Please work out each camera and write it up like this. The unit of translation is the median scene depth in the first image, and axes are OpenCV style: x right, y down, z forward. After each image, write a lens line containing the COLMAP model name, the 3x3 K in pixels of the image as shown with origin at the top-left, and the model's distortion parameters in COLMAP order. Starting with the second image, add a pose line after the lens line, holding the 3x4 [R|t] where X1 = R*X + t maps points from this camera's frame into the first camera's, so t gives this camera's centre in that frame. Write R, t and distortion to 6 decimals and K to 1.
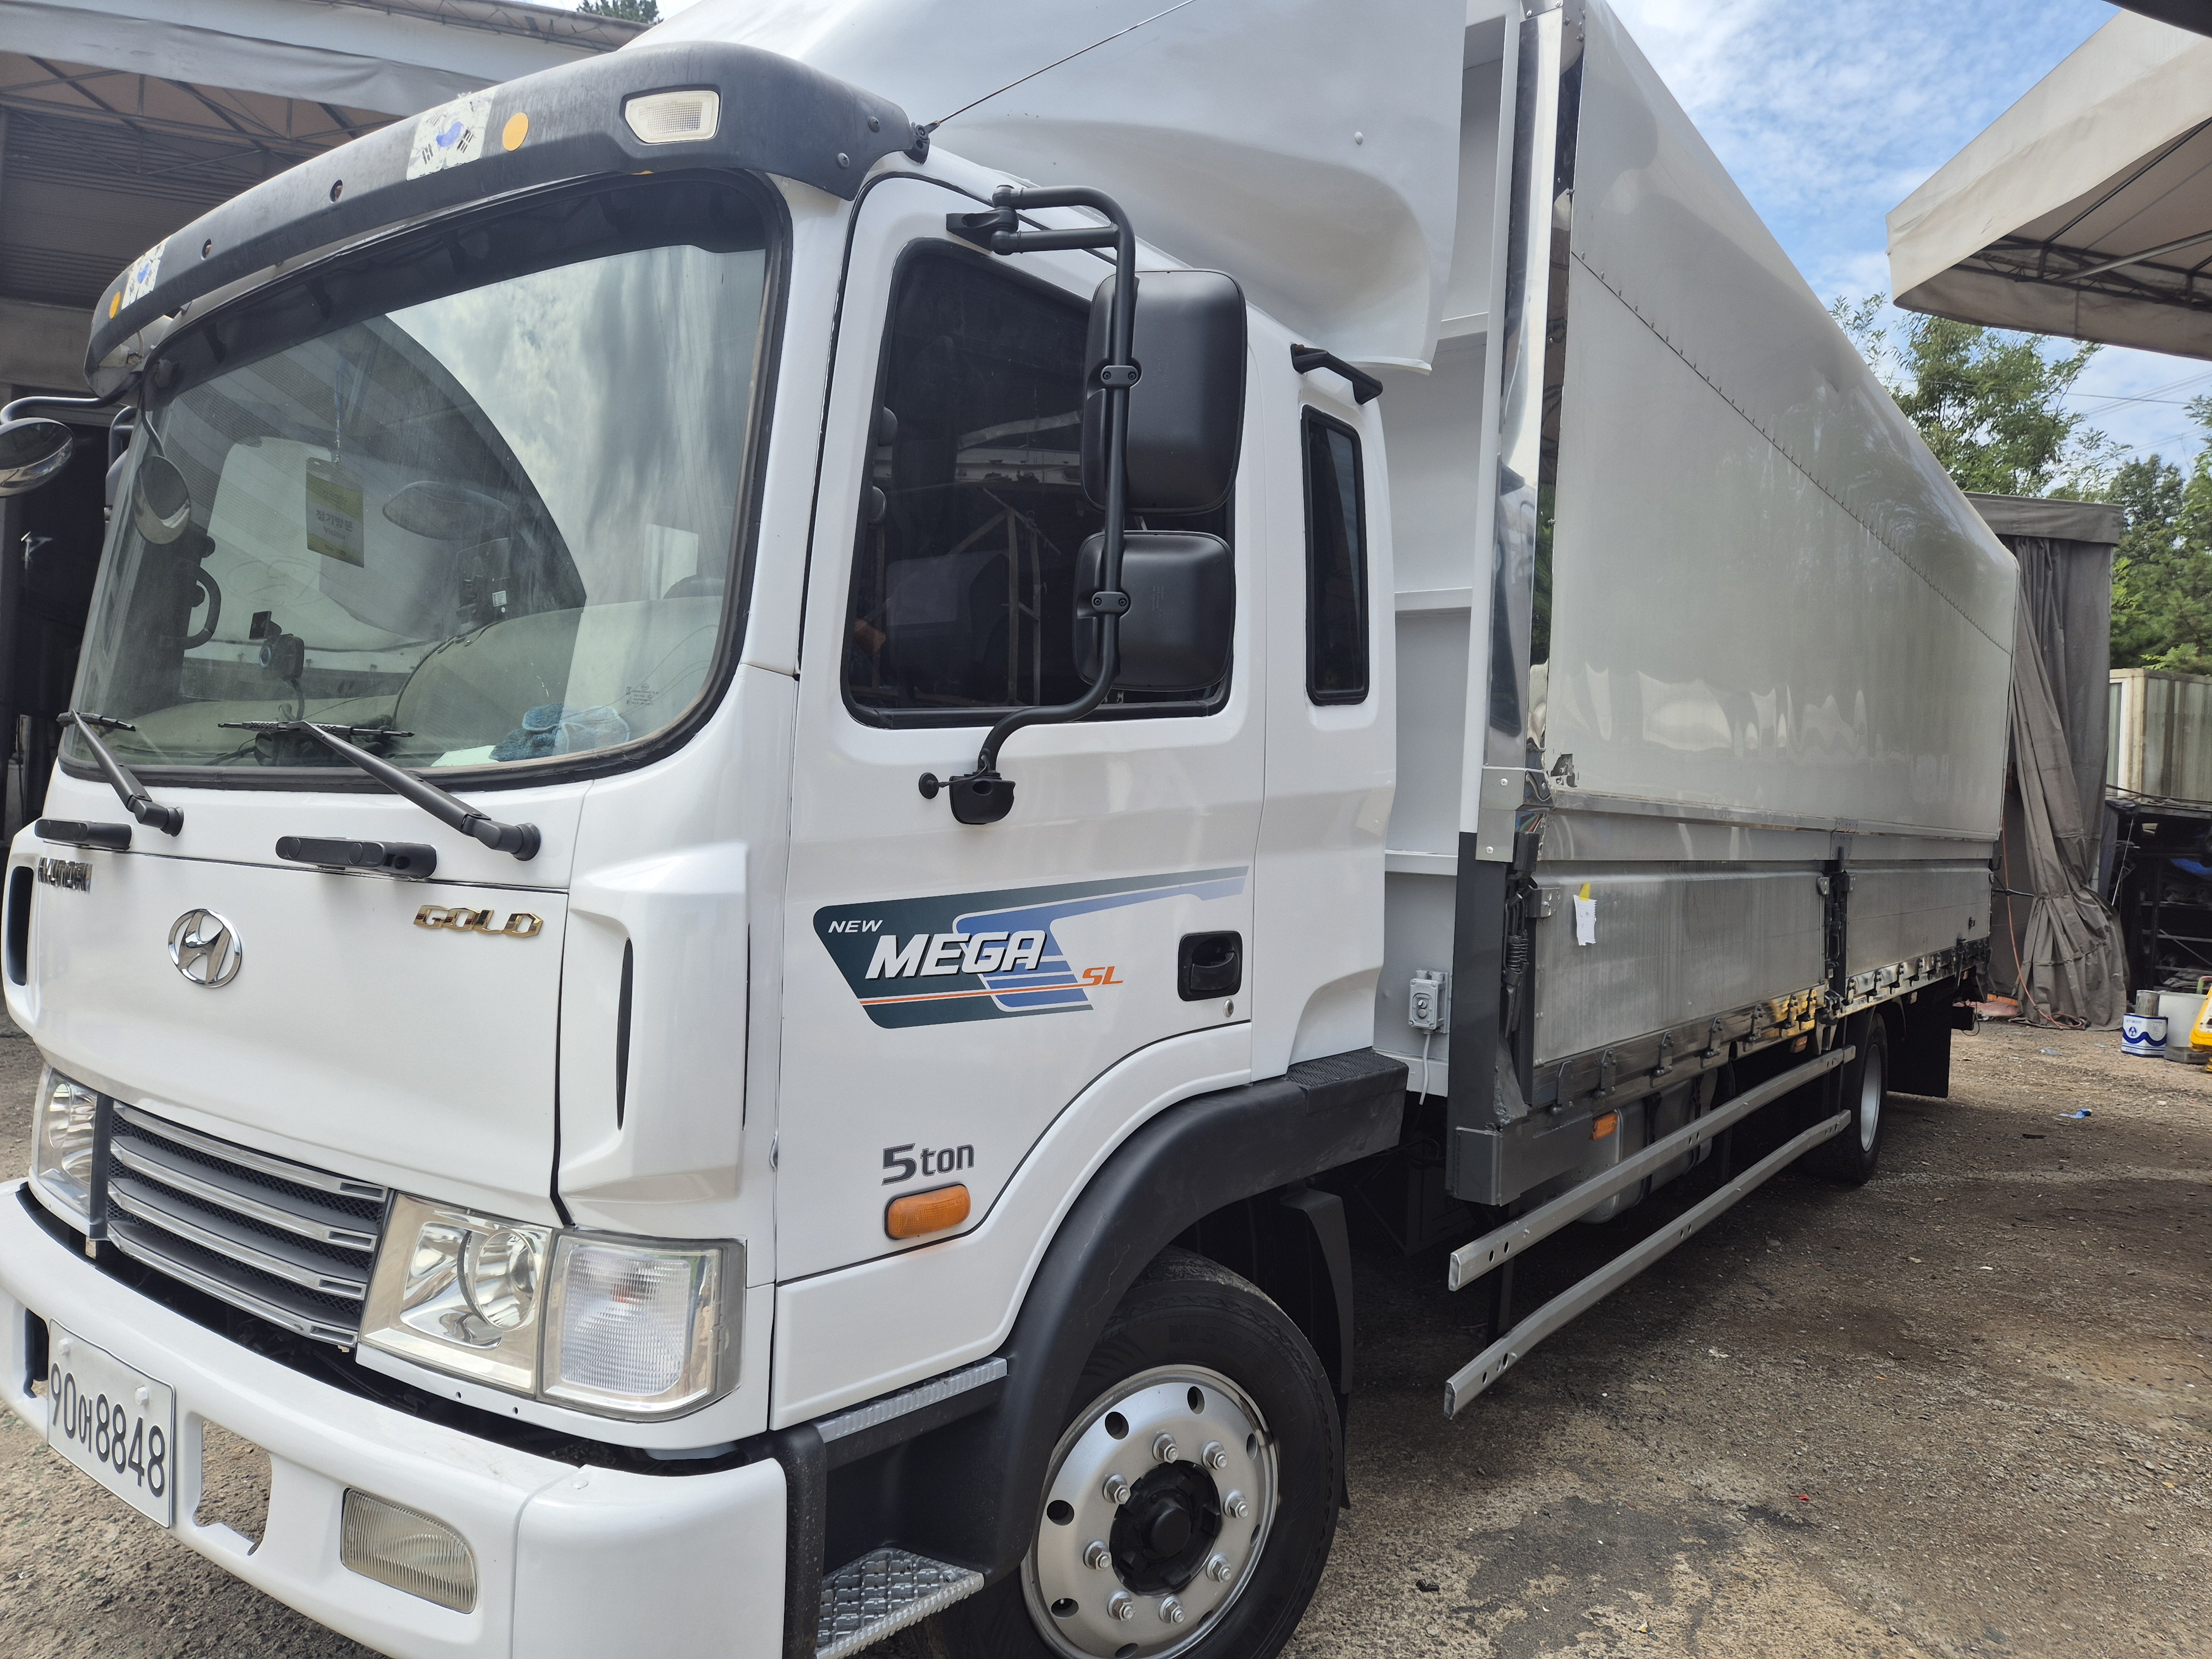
lens RADIAL K [[1445.8, 0, 1106.0], [0, 1445.8, 829.5], [0, 0, 1]] dist [0.007134, -0.002631]
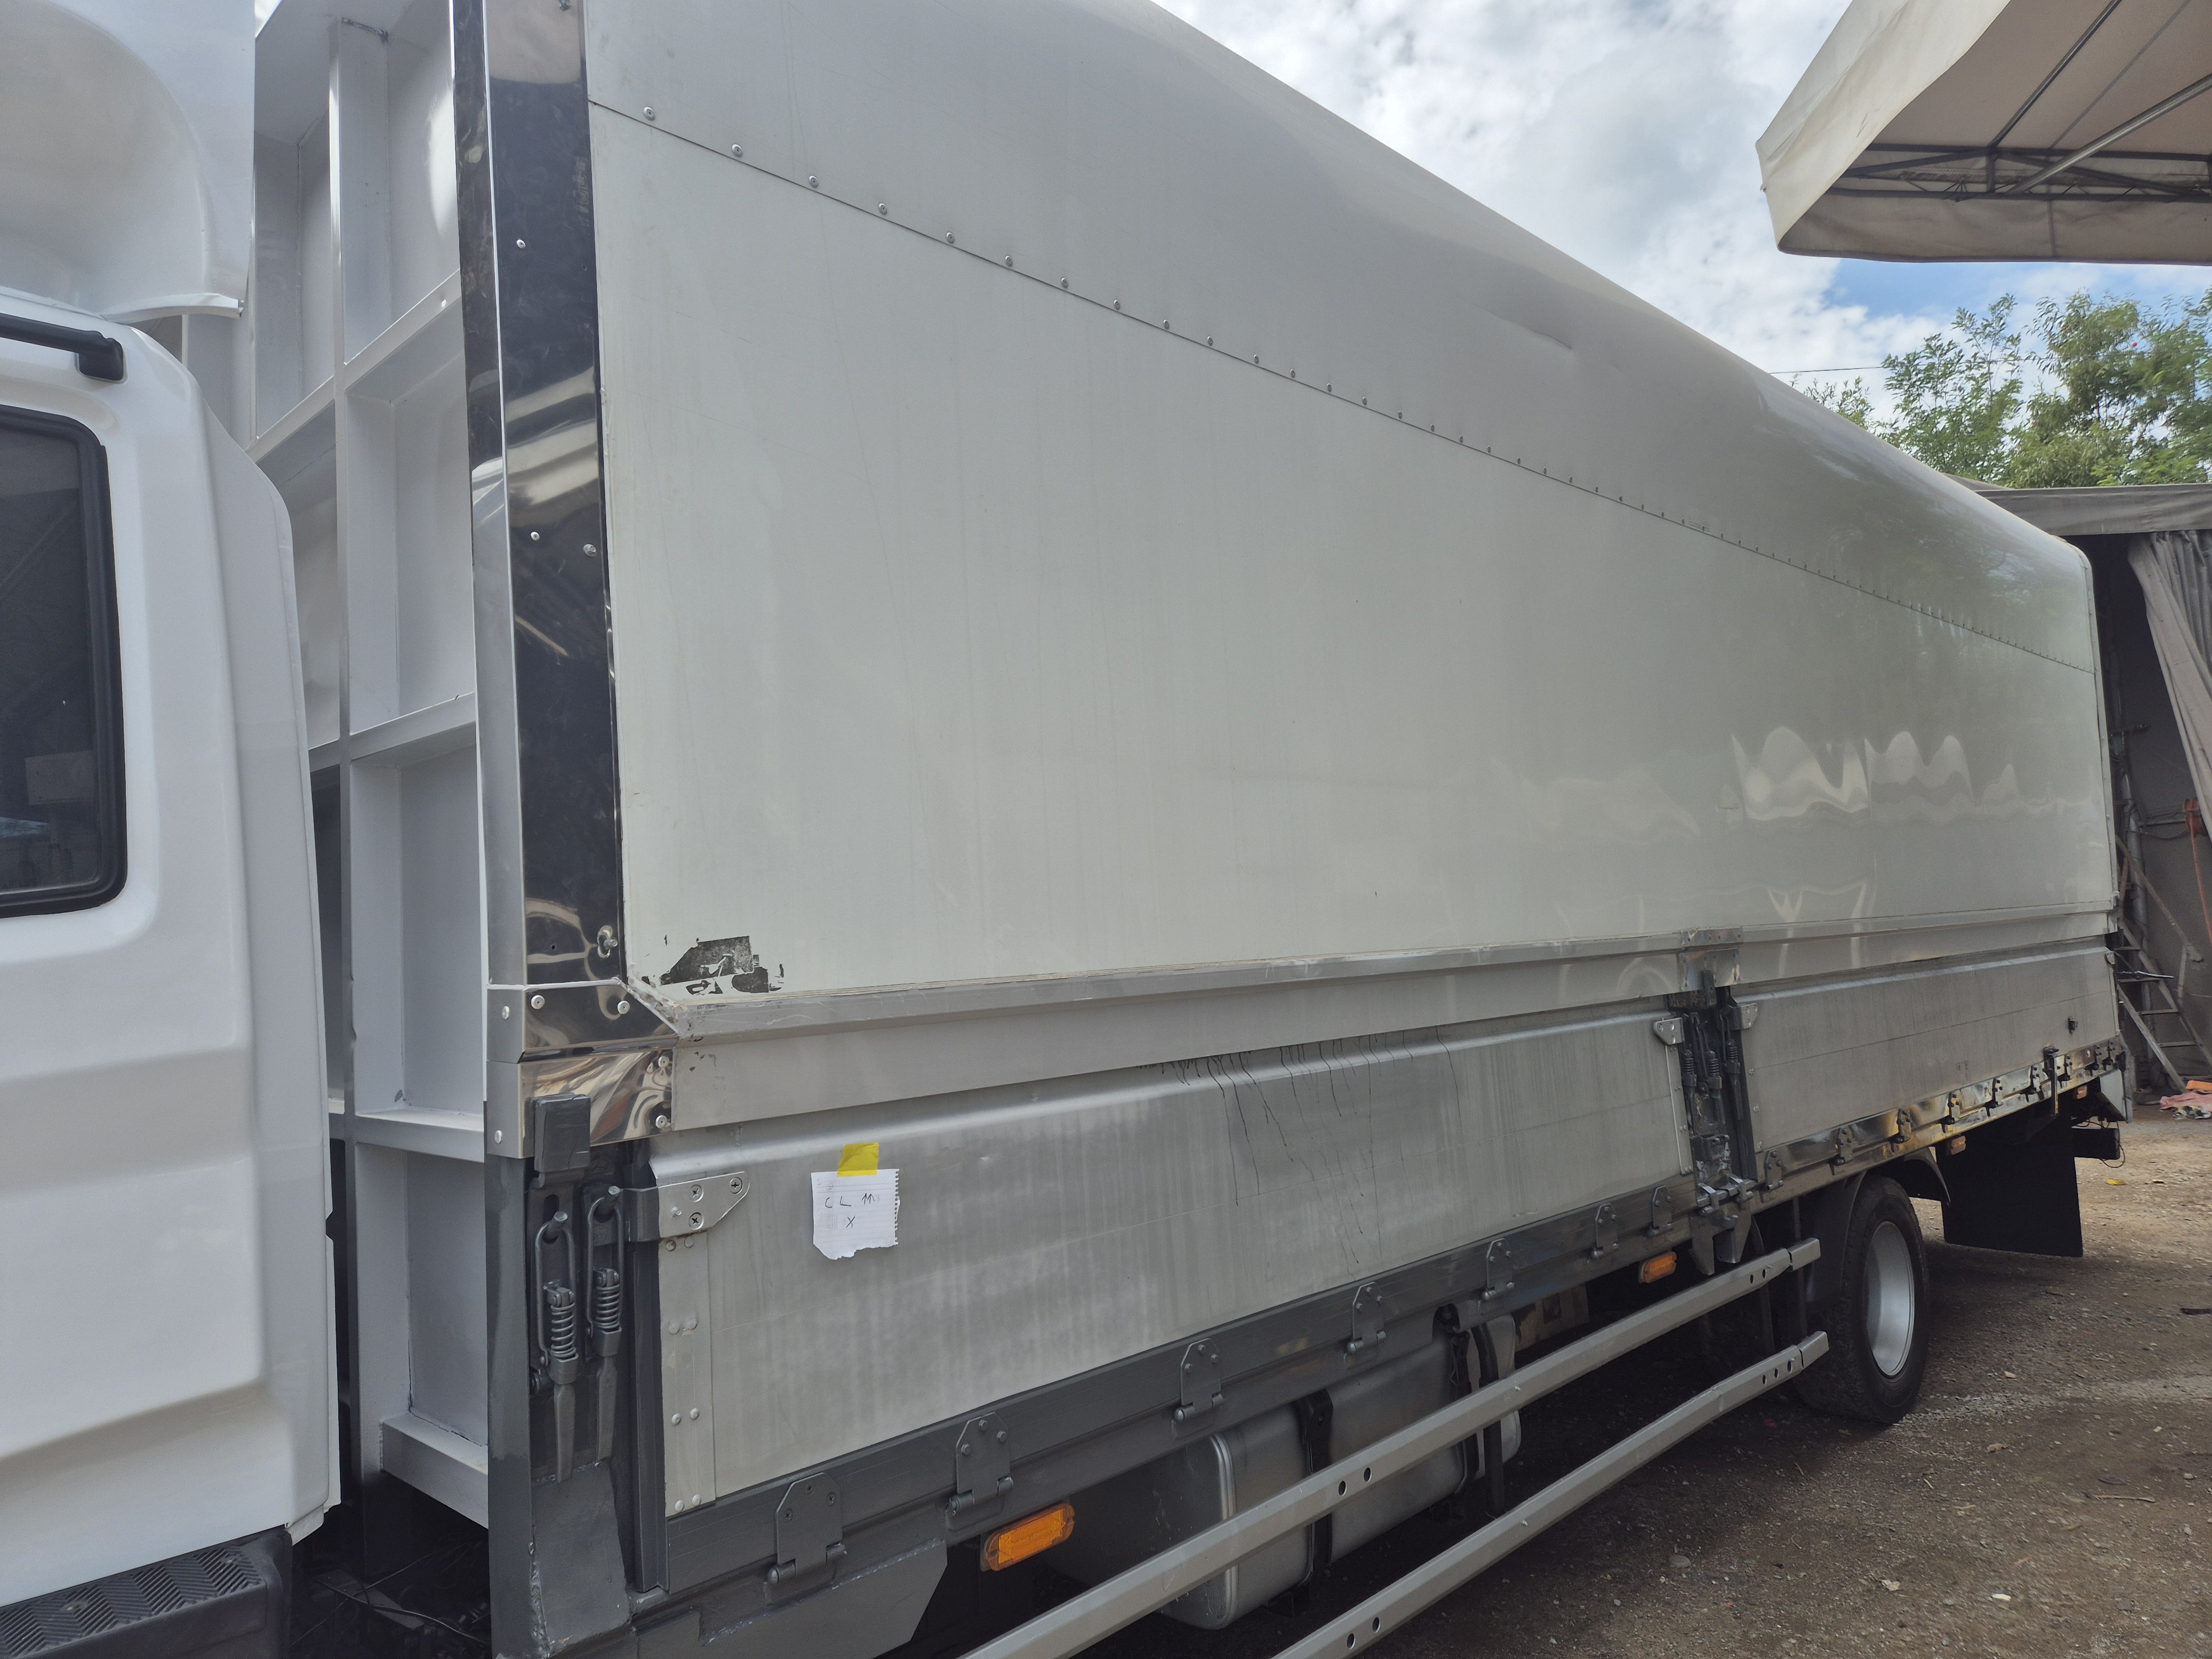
lens RADIAL K [[1483.0, 0, 1106.0], [0, 1483.0, 829.5], [0, 0, 1]] dist [0.009214, 0.005147]
pose [[0.988134, -0.103945, -0.113082, 0.287809], [0.093194, 0.990957, -0.096536, -0.012790], [0.122094, 0.084852, 0.988885, 0.227346]]
